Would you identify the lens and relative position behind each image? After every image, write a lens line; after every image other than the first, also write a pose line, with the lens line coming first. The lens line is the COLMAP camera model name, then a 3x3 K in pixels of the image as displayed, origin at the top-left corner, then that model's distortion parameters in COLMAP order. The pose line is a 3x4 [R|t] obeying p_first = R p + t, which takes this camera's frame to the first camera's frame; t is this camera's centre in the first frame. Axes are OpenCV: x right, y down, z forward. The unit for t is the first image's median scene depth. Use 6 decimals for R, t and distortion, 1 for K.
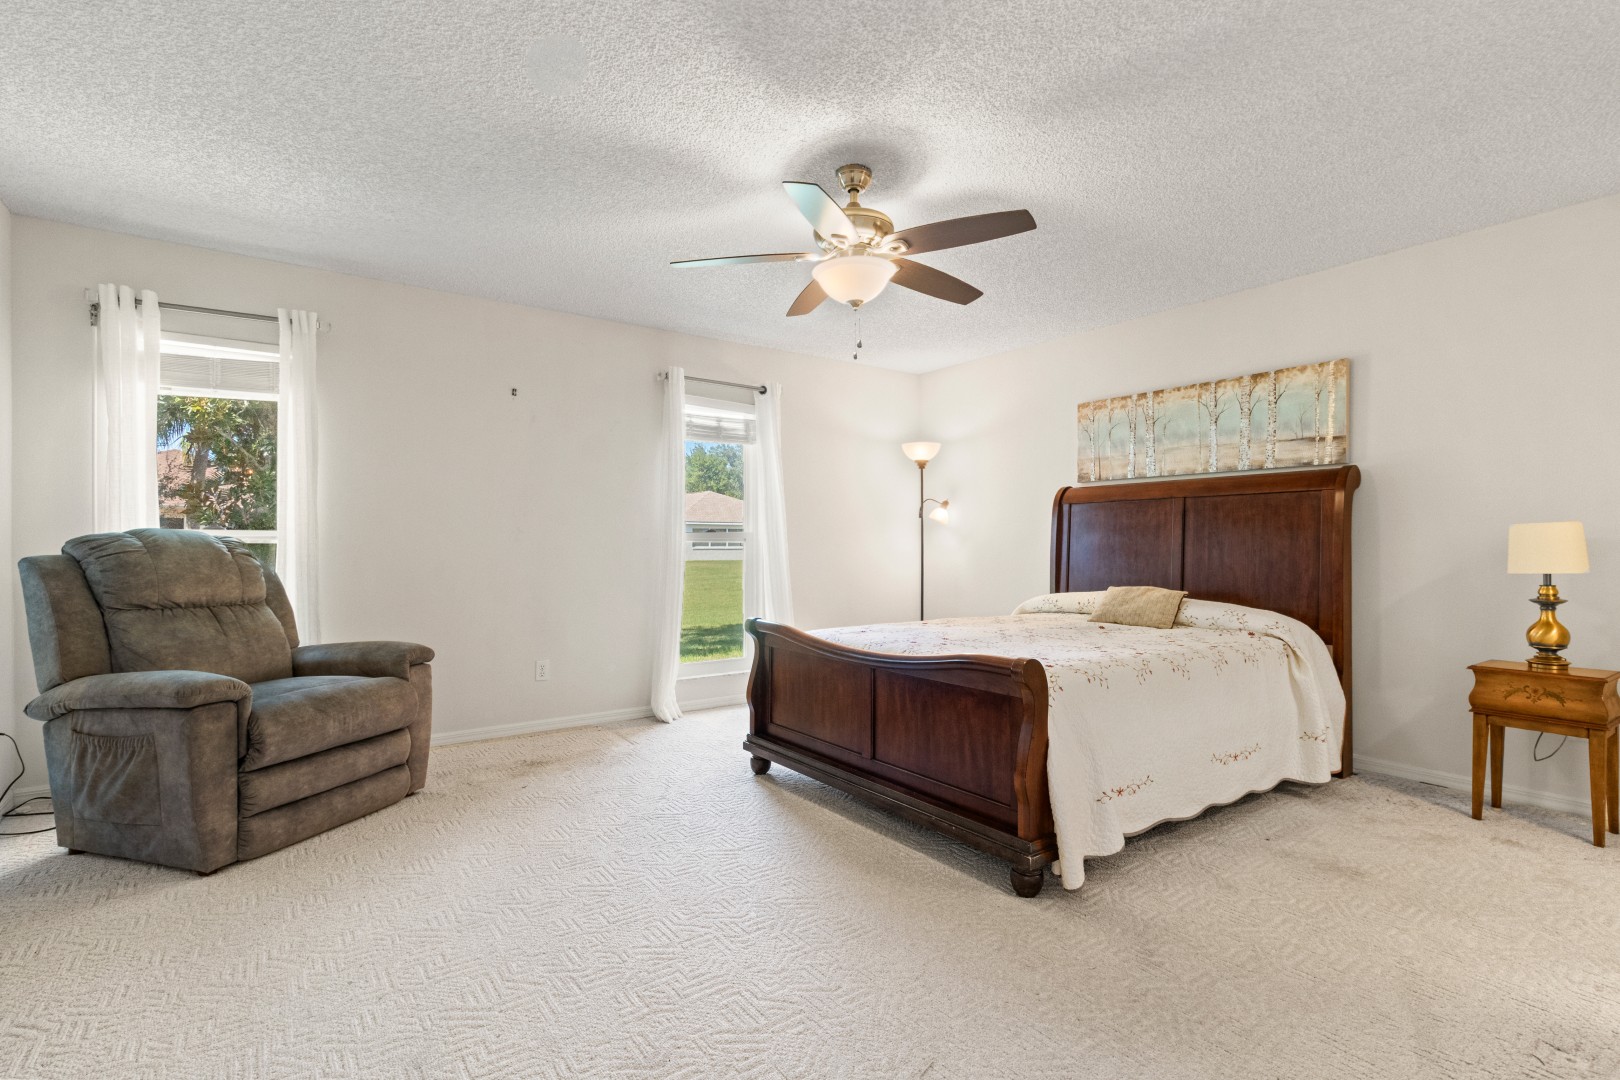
lens RADIAL K [[740.0, 0, 810.0], [0, 740.0, 540.0], [0, 0, 1]] dist [0.002711, 0.000641]
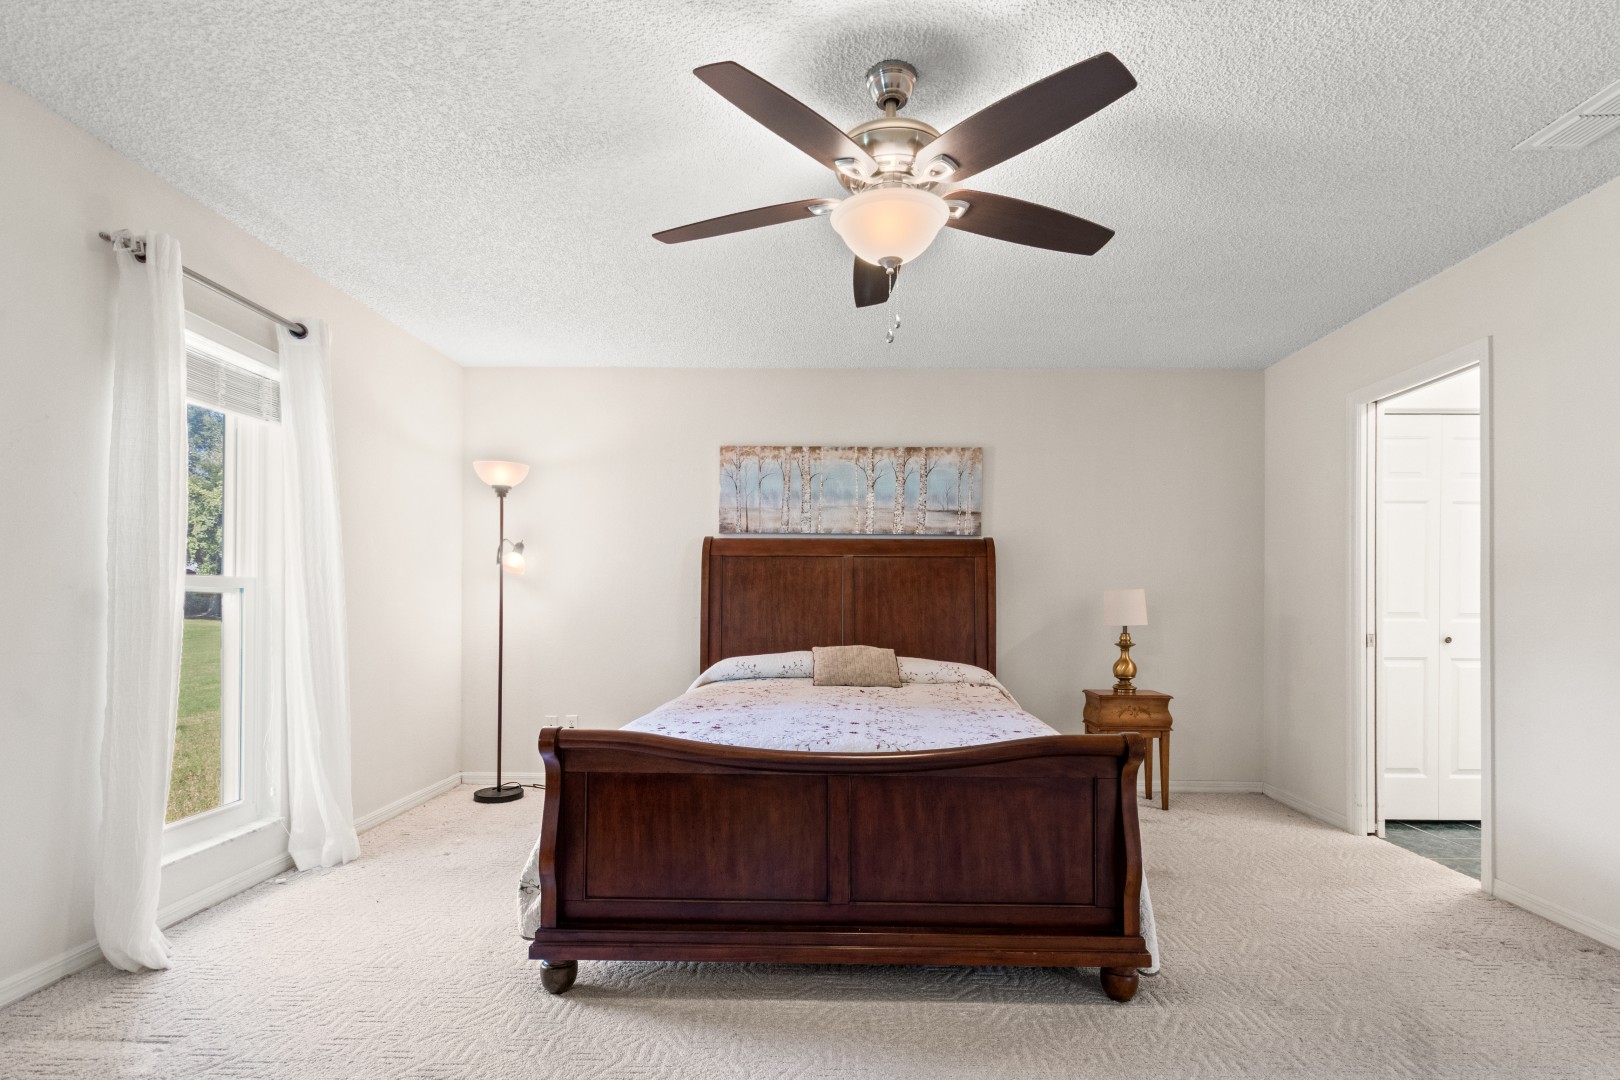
lens RADIAL K [[770.8, 0, 810.8], [0, 770.8, 594.9], [0, 0, 1]] dist [0.002619, 0.000451]
pose [[0.610785, 0.010768, 0.791724, -0.400271], [-0.012498, 0.999914, -0.003959, 0.000655], [-0.791698, -0.007477, 0.610867, 0.430356]]
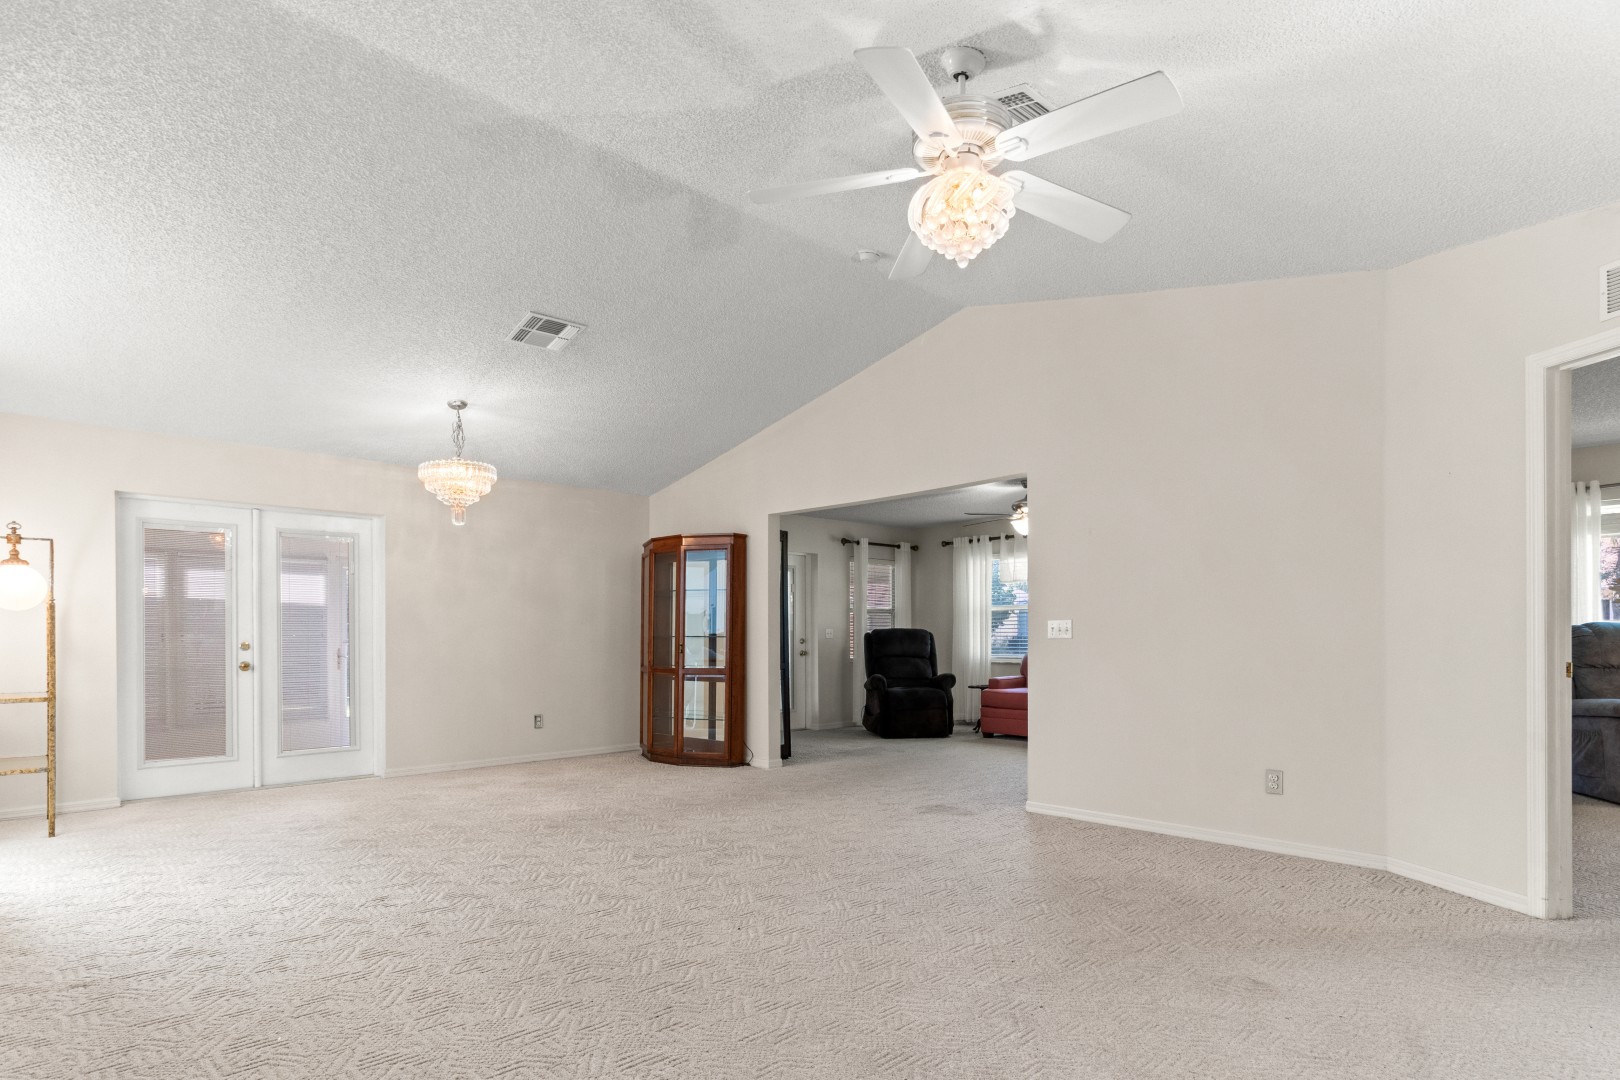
lens RADIAL K [[813.9, 0, 813.3], [0, 813.9, 640.6], [0, 0, 1]] dist [-0.004372, -0.001320]
pose [[0.094632, 0.006563, -0.995491, 0.528199], [0.007771, 0.999943, 0.007331, -0.000268], [0.995482, -0.008430, 0.094576, -0.643448]]
